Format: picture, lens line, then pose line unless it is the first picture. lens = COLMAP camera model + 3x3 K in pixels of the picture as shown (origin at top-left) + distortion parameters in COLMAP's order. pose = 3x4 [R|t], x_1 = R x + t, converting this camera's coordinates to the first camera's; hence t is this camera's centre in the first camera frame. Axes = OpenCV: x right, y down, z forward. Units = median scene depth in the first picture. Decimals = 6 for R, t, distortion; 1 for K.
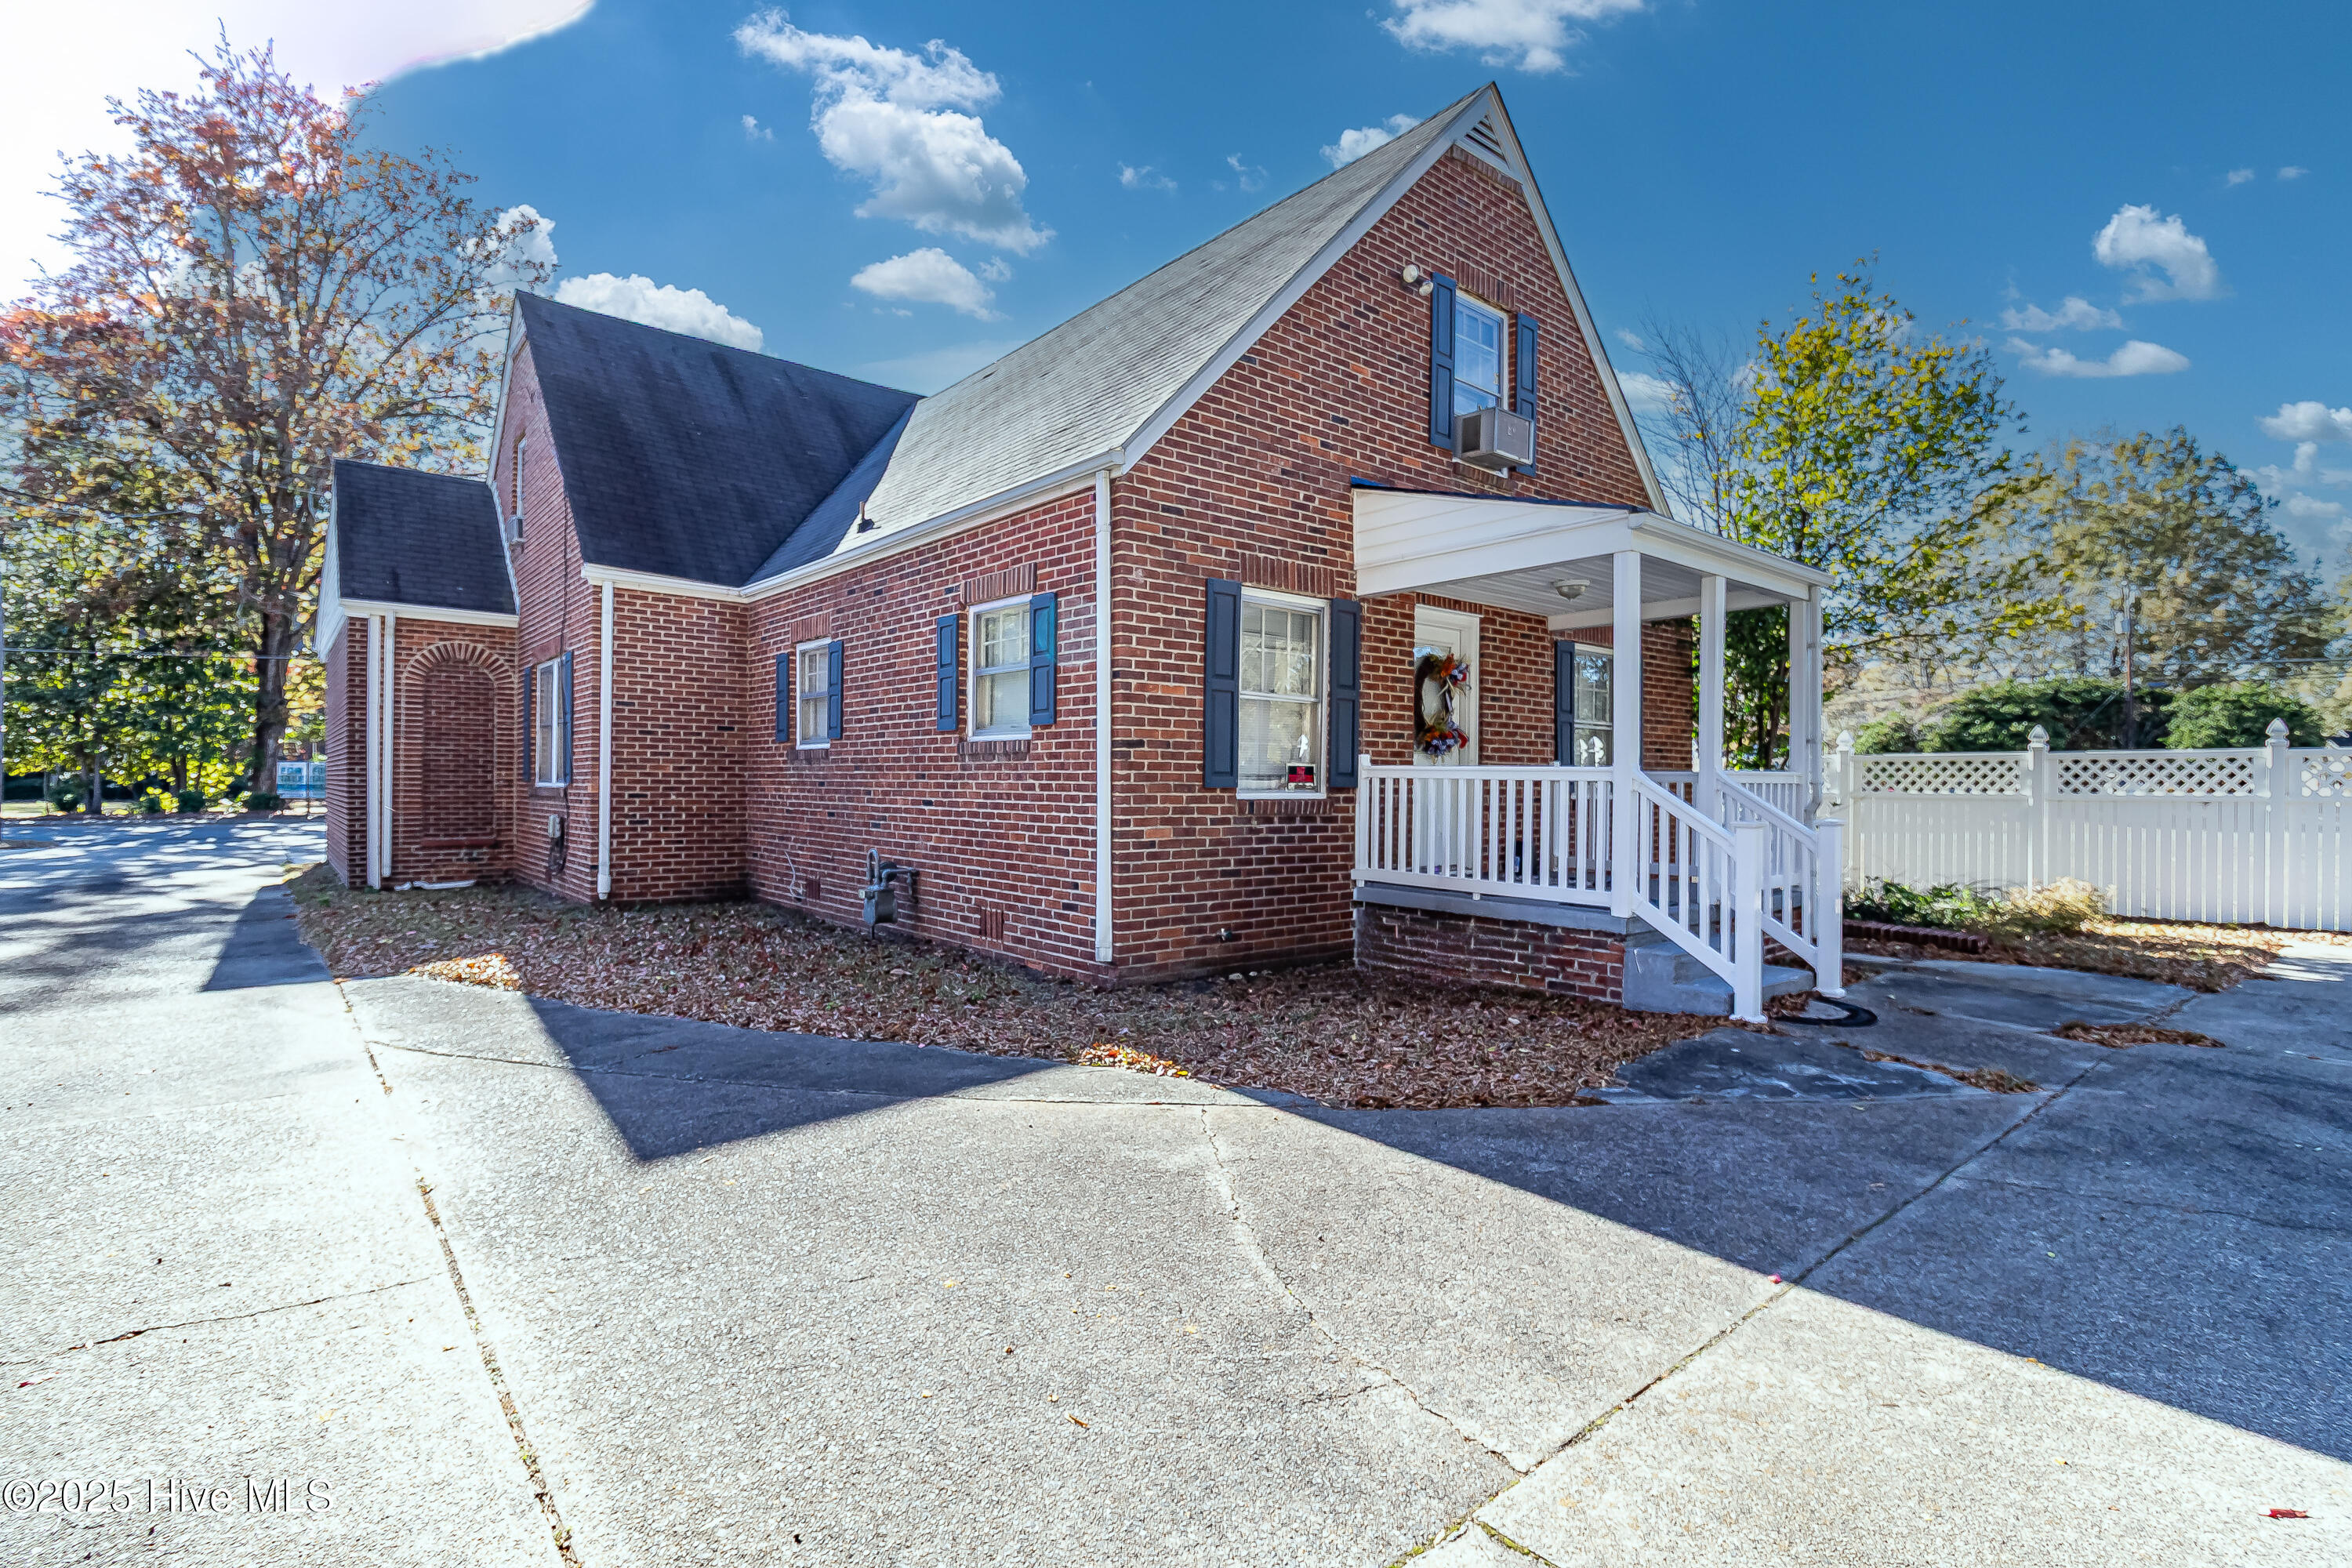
lens RADIAL K [[1121.1, 0, 1177.6], [0, 1121.1, 752.8], [0, 0, 1]] dist [0.001193, -0.015588]
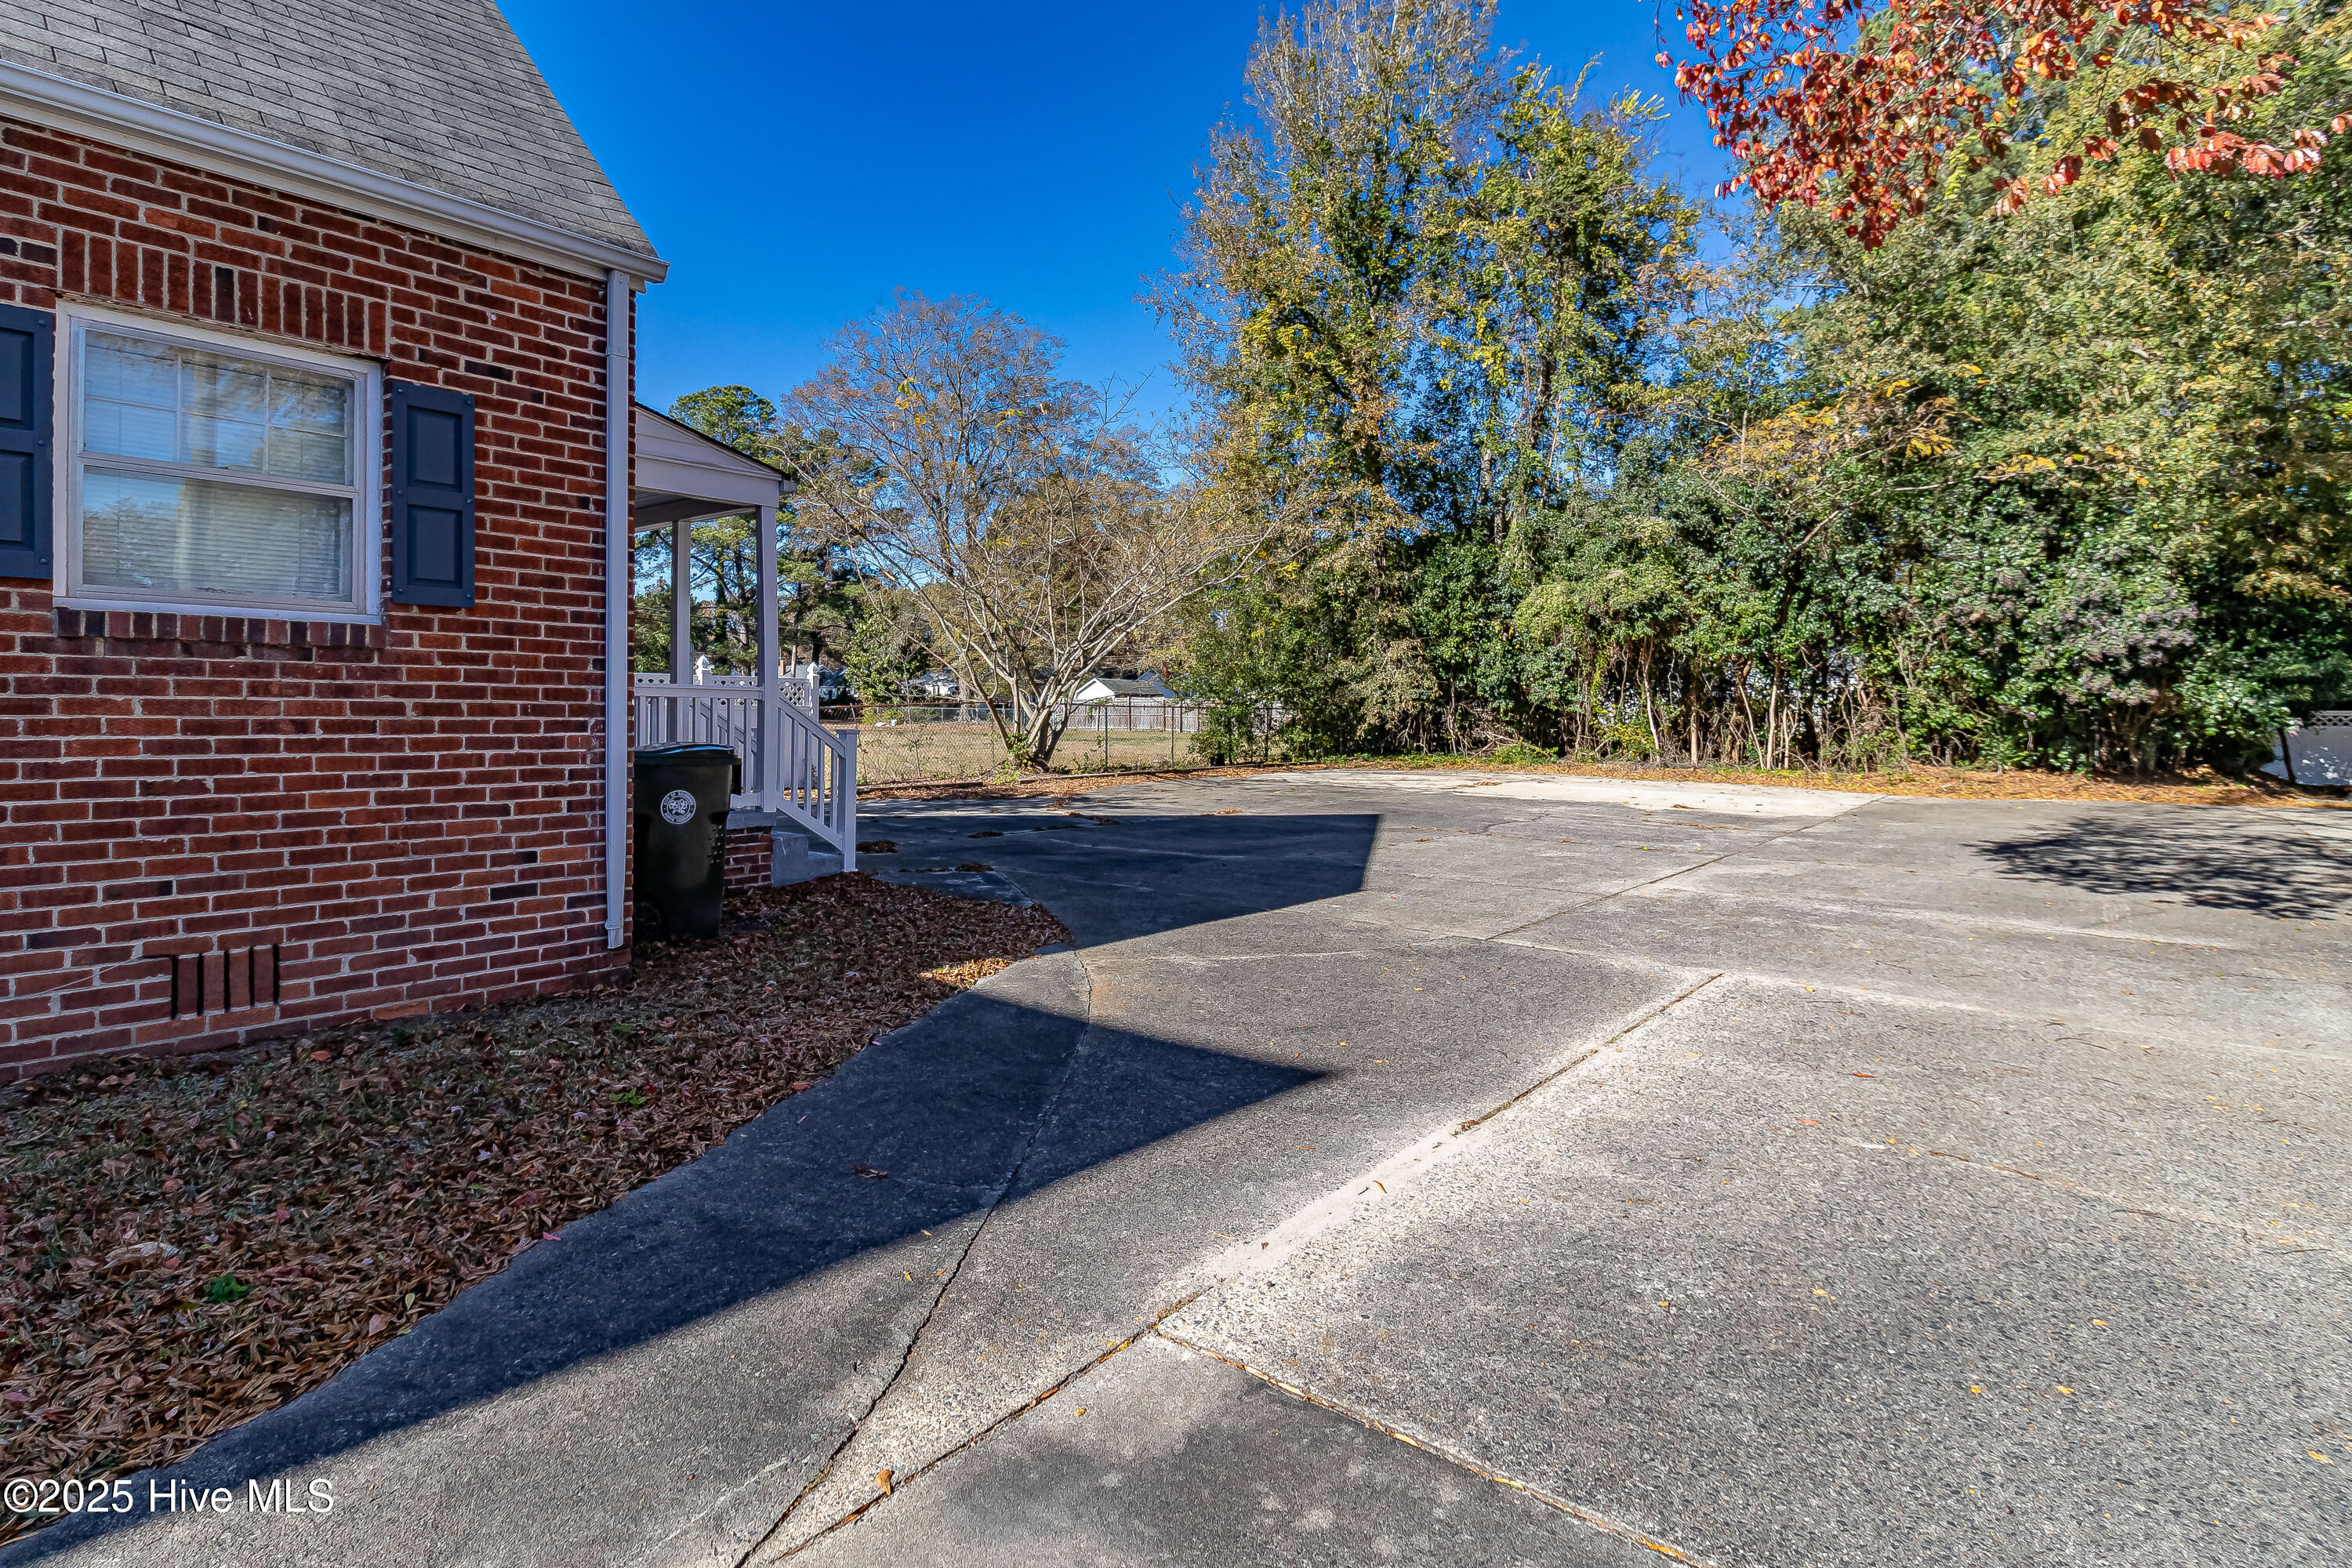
lens RADIAL K [[1121.1, 0, 1177.6], [0, 1121.1, 752.8], [0, 0, 1]] dist [0.001193, -0.015588]
pose [[-0.192020, -0.046692, 0.980280, -0.779555], [-0.037321, 0.998492, 0.040249, 0.014823], [-0.980681, -0.028857, -0.193473, 0.718669]]
